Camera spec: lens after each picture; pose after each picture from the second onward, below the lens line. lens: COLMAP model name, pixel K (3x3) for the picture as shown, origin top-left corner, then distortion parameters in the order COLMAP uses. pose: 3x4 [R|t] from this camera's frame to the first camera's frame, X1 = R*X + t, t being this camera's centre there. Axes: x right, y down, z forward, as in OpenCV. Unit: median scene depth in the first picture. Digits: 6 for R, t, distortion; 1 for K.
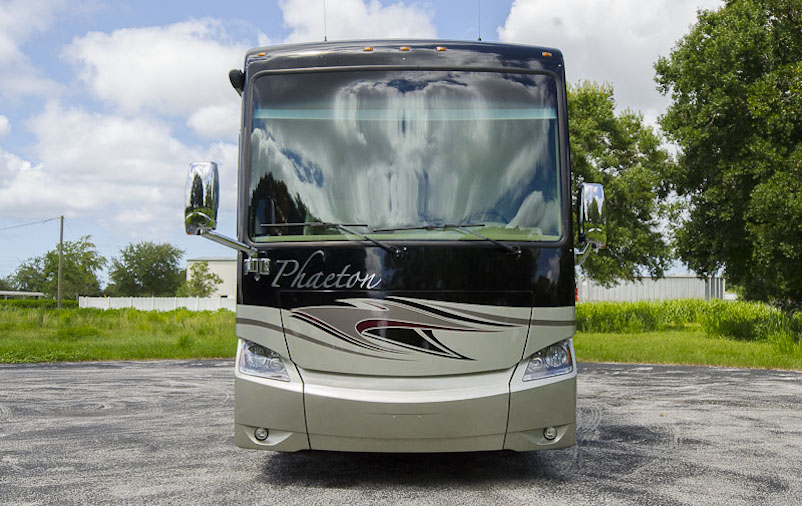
lens RADIAL K [[849.9, 0, 402.1], [0, 849.9, 209.3], [0, 0, 1]] dist [0.076799, -0.170707]
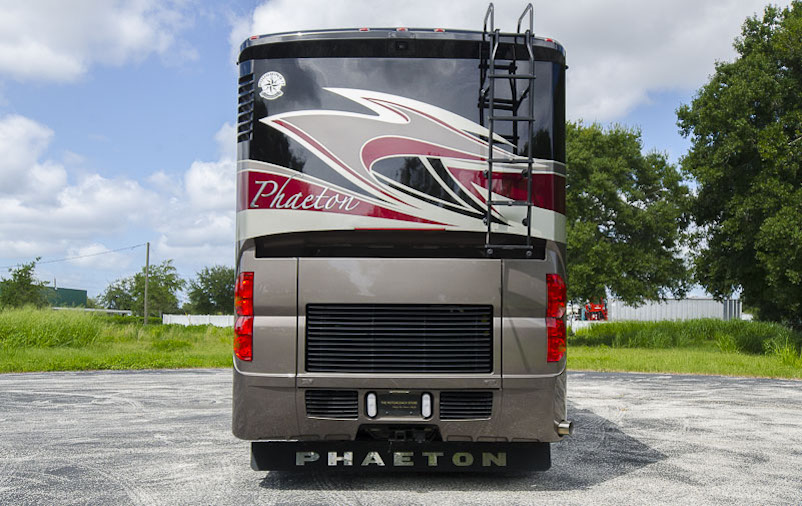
lens RADIAL K [[924.9, 0, 421.4], [0, 924.9, 257.4], [0, 0, 1]] dist [0.019092, 0.023209]
pose [[0.999994, 0.003416, 0.000635, -0.041241], [-0.003434, 0.999531, 0.030439, -0.011067], [-0.000531, -0.030441, 0.999536, -0.220838]]
